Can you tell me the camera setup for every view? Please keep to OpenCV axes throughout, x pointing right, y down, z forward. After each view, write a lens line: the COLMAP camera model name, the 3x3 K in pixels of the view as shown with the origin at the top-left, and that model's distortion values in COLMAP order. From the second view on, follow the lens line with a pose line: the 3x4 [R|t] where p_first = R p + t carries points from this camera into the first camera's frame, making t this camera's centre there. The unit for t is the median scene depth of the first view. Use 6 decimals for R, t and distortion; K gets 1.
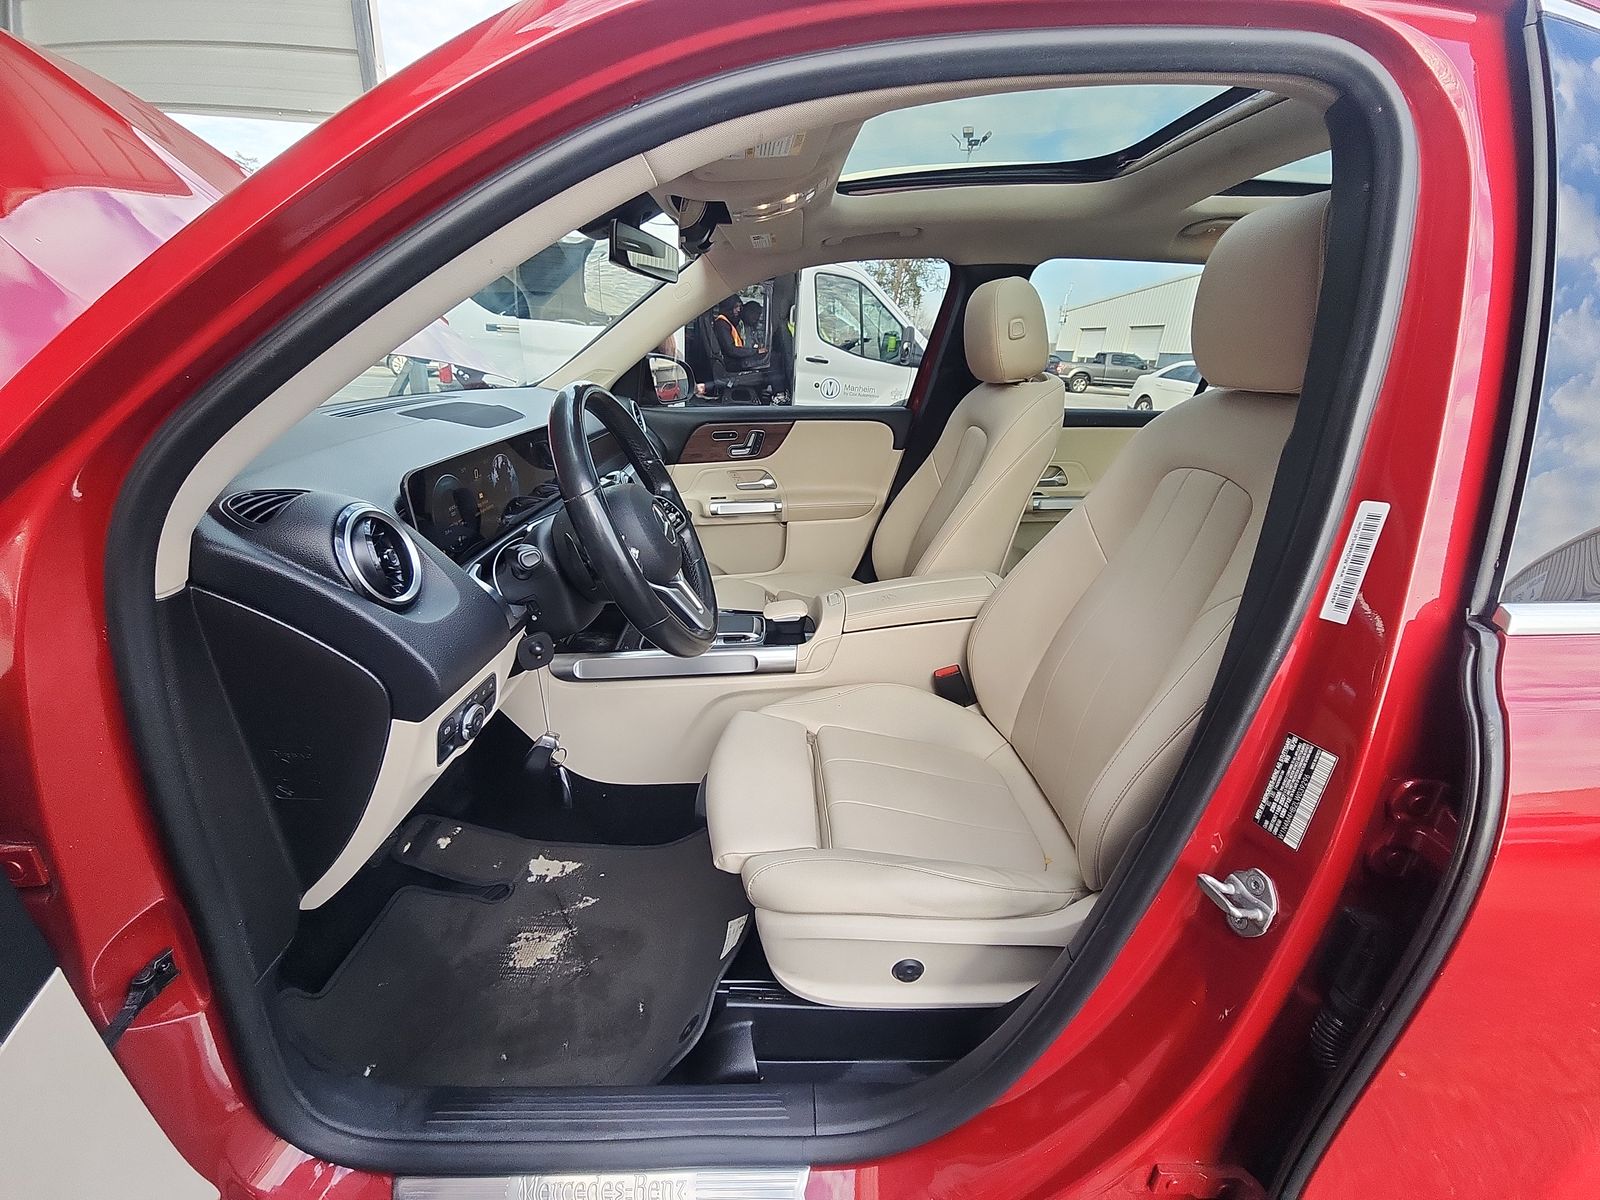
lens RADIAL K [[633.0, 0, 794.8], [0, 633.0, 601.9], [0, 0, 1]] dist [0.002085, 0.000215]
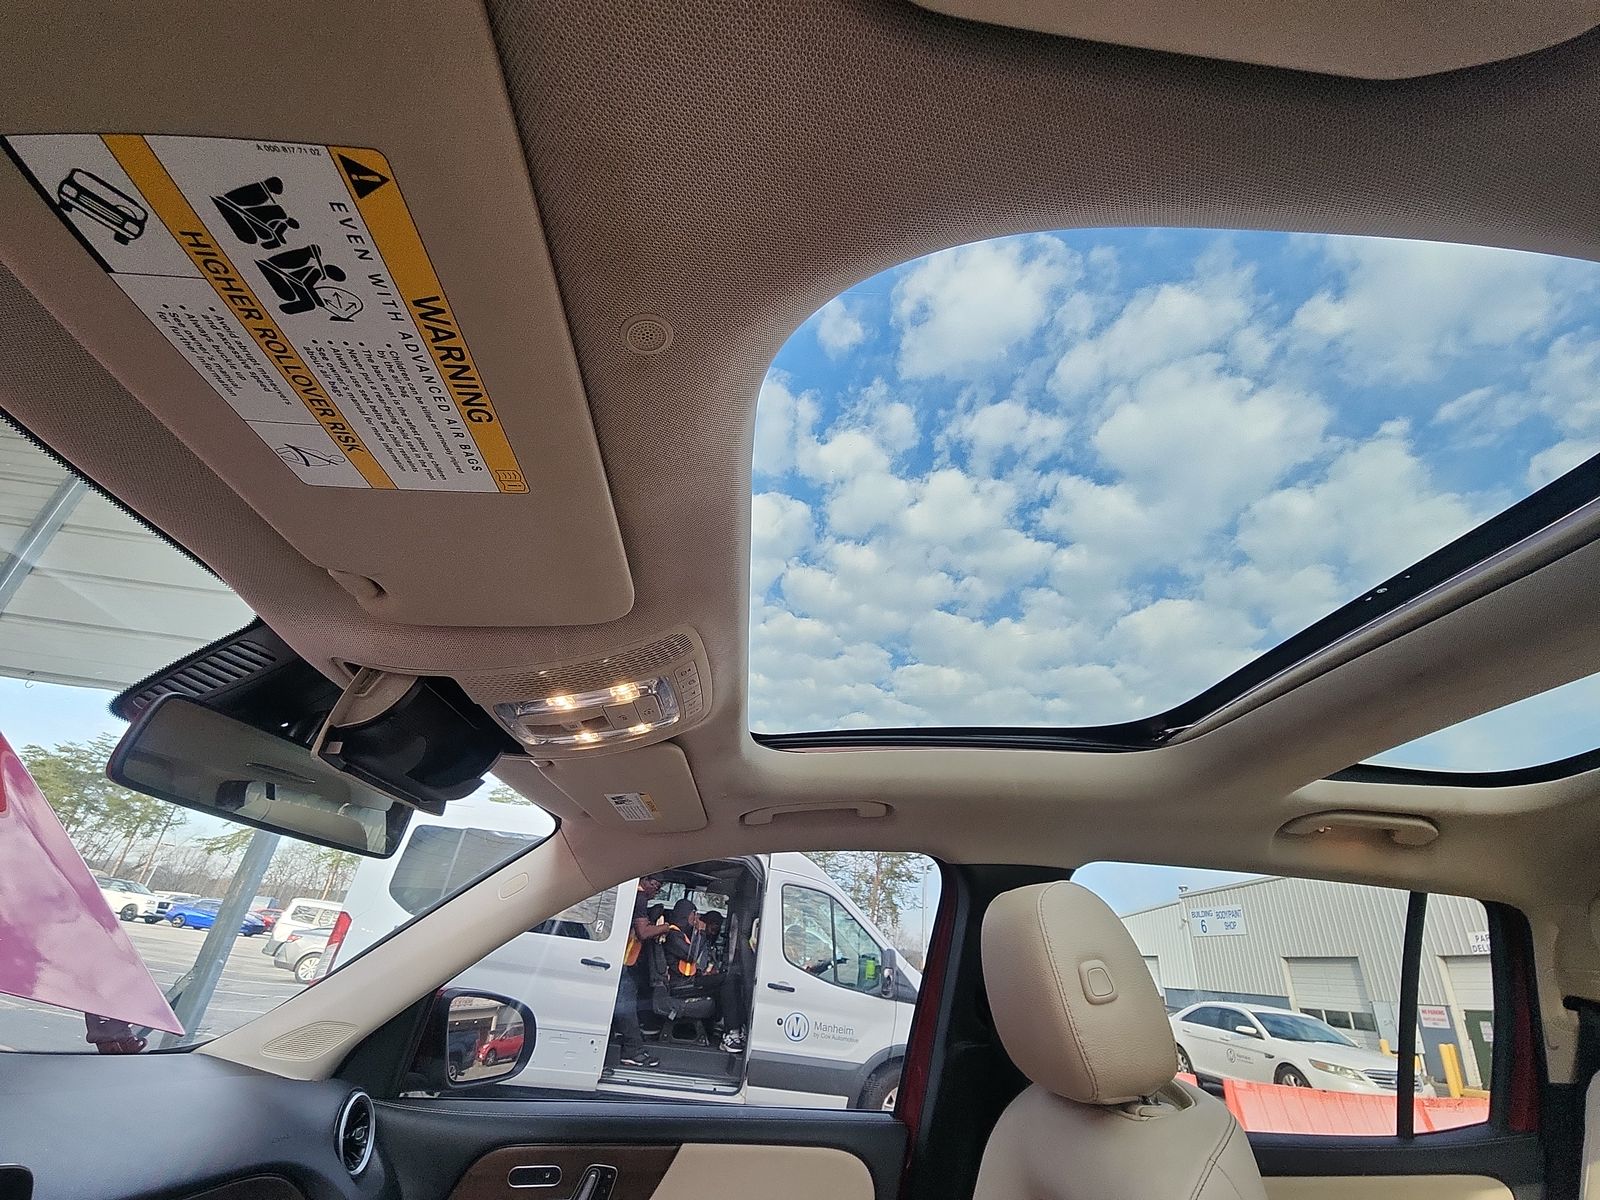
lens RADIAL K [[633.0, 0, 794.8], [0, 633.0, 601.9], [0, 0, 1]] dist [0.002085, 0.000215]
pose [[0.998734, 0.049086, 0.011018, 0.019643], [-0.021804, 0.619726, -0.784515, -0.047195], [-0.045337, 0.783282, 0.620012, 0.100097]]
